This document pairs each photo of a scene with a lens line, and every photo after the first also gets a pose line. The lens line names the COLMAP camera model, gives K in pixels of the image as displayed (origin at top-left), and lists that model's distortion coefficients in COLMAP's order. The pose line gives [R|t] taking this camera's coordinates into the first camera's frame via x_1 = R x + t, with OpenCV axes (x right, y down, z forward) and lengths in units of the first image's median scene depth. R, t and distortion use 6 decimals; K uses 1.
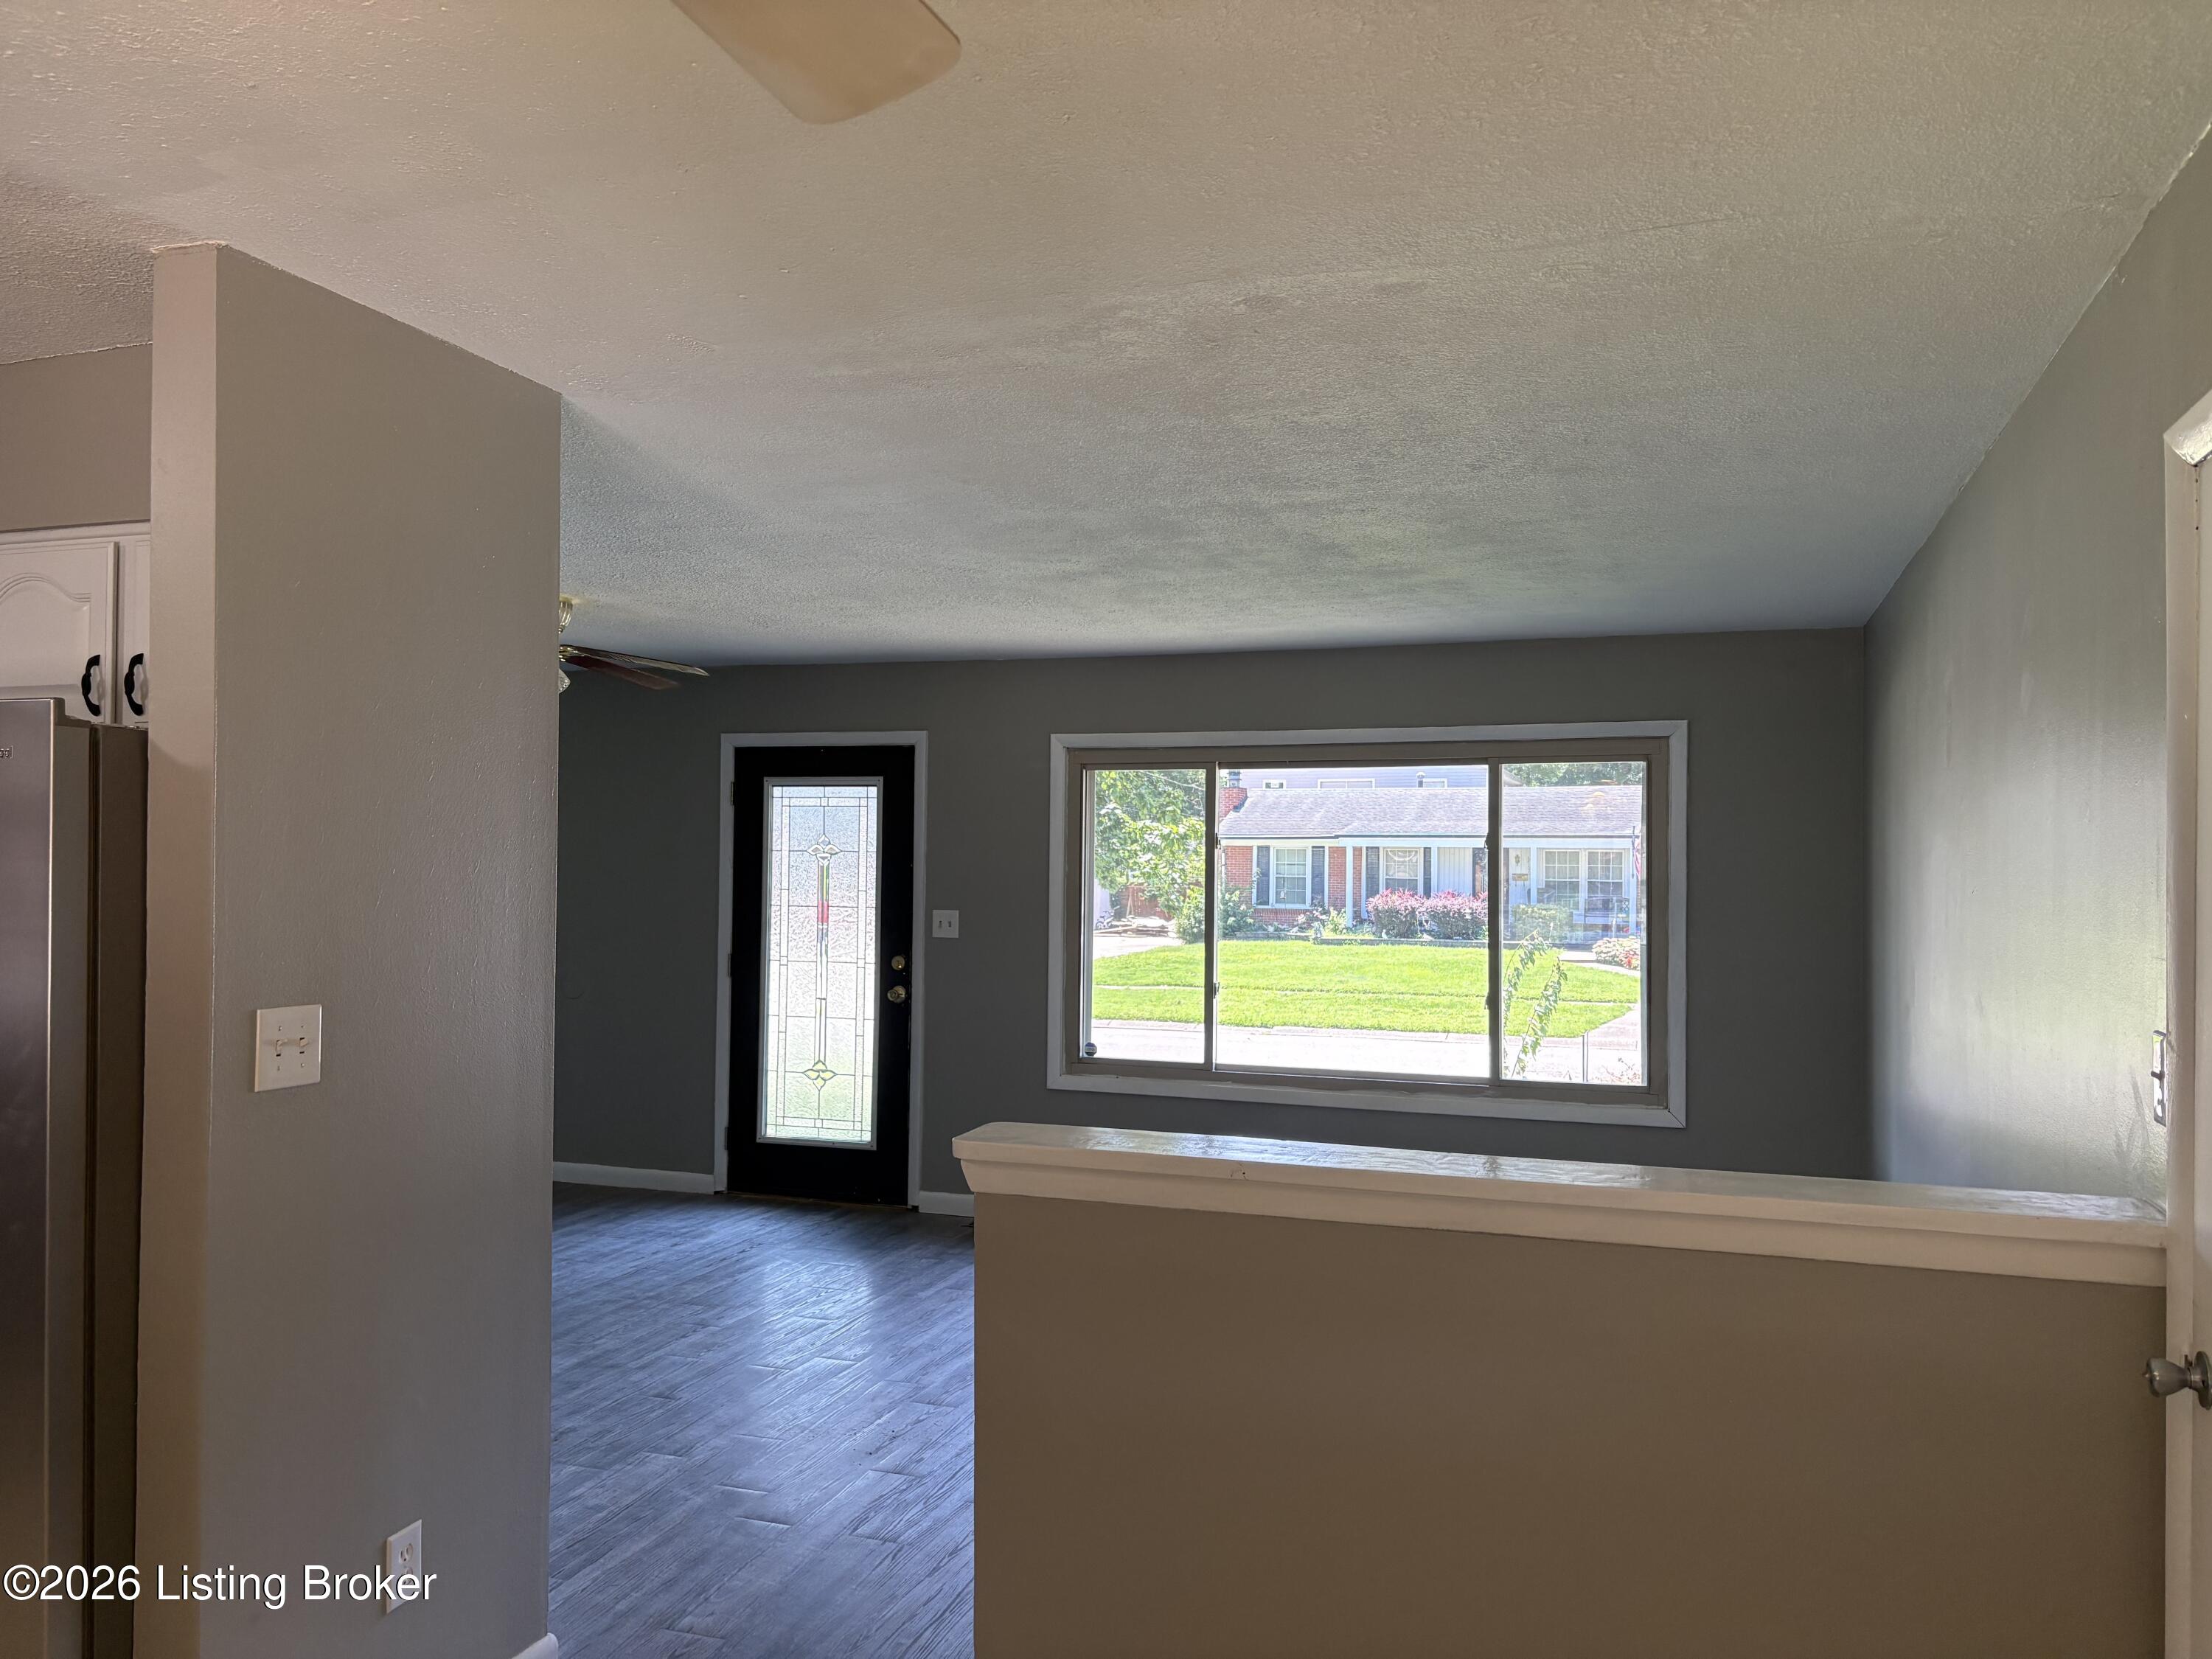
lens RADIAL K [[1687.8, 0, 1101.0], [0, 1687.8, 851.7], [0, 0, 1]] dist [0.049331, -0.001934]
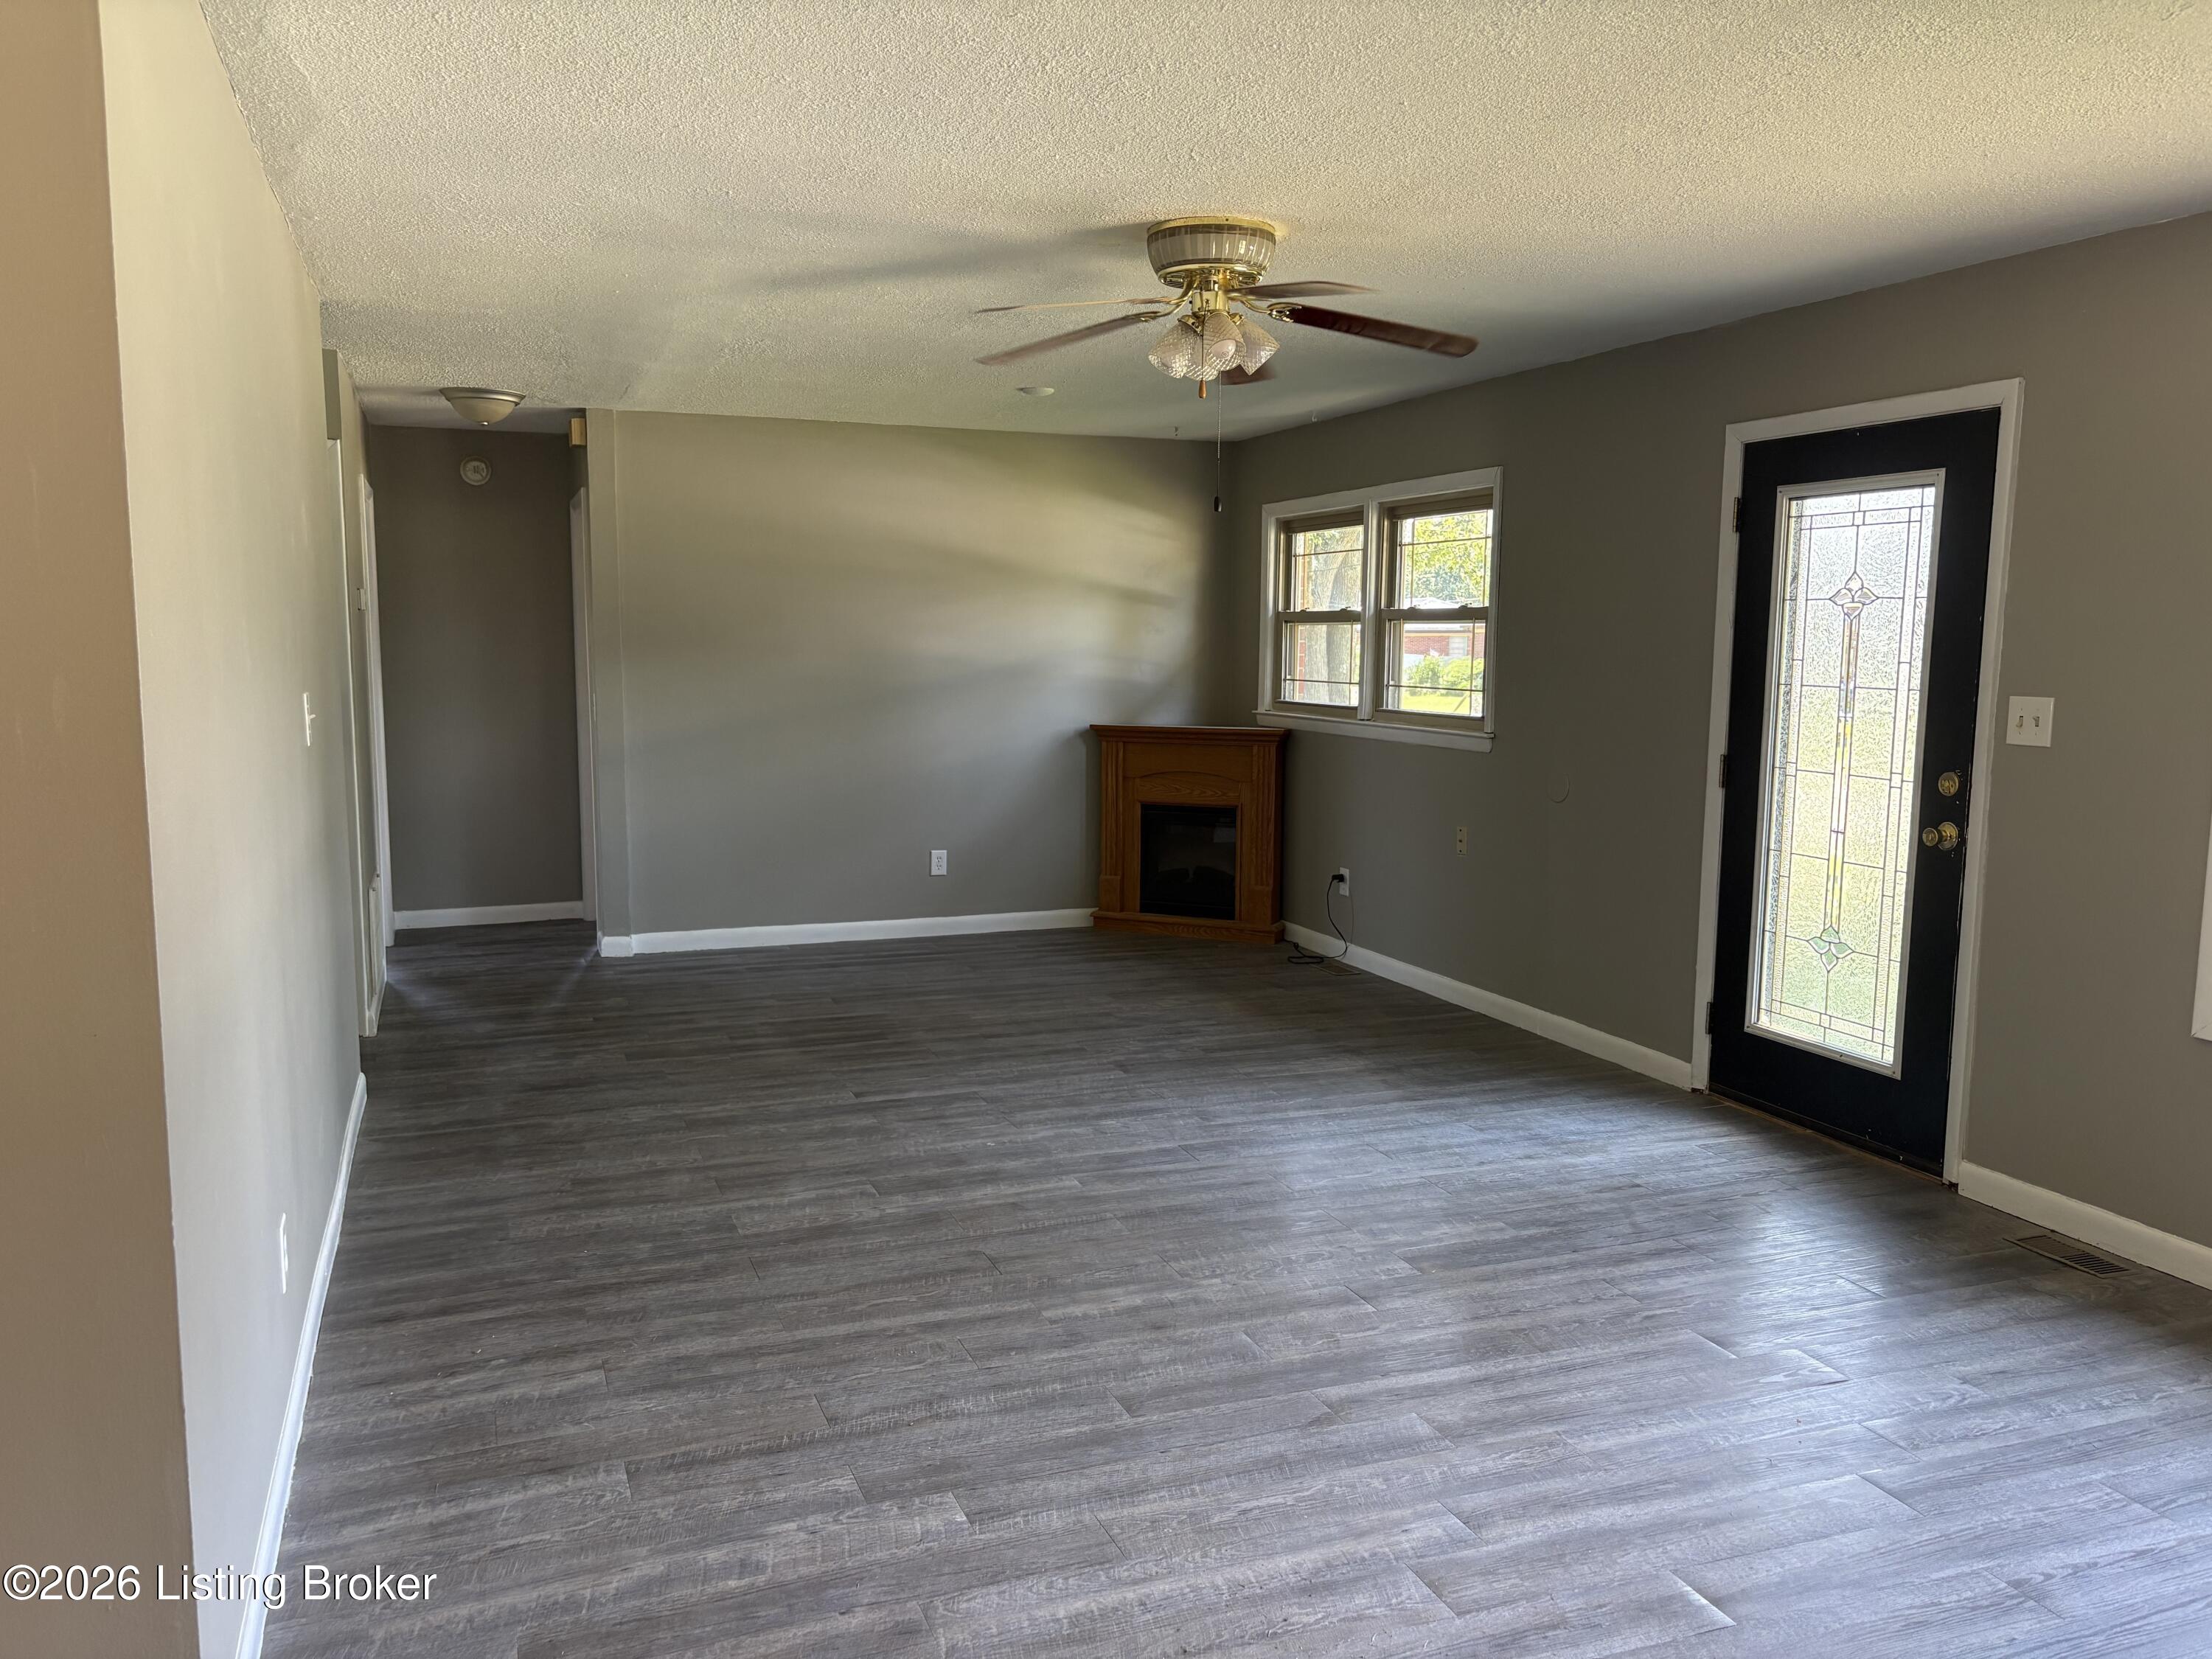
lens RADIAL K [[1687.8, 0, 1101.0], [0, 1687.8, 851.7], [0, 0, 1]] dist [0.049331, -0.001934]
pose [[0.640750, 0.094541, -0.761906, 0.151548], [0.006359, 0.991702, 0.128403, 0.009894], [0.767723, -0.087119, 0.634832, 0.381561]]
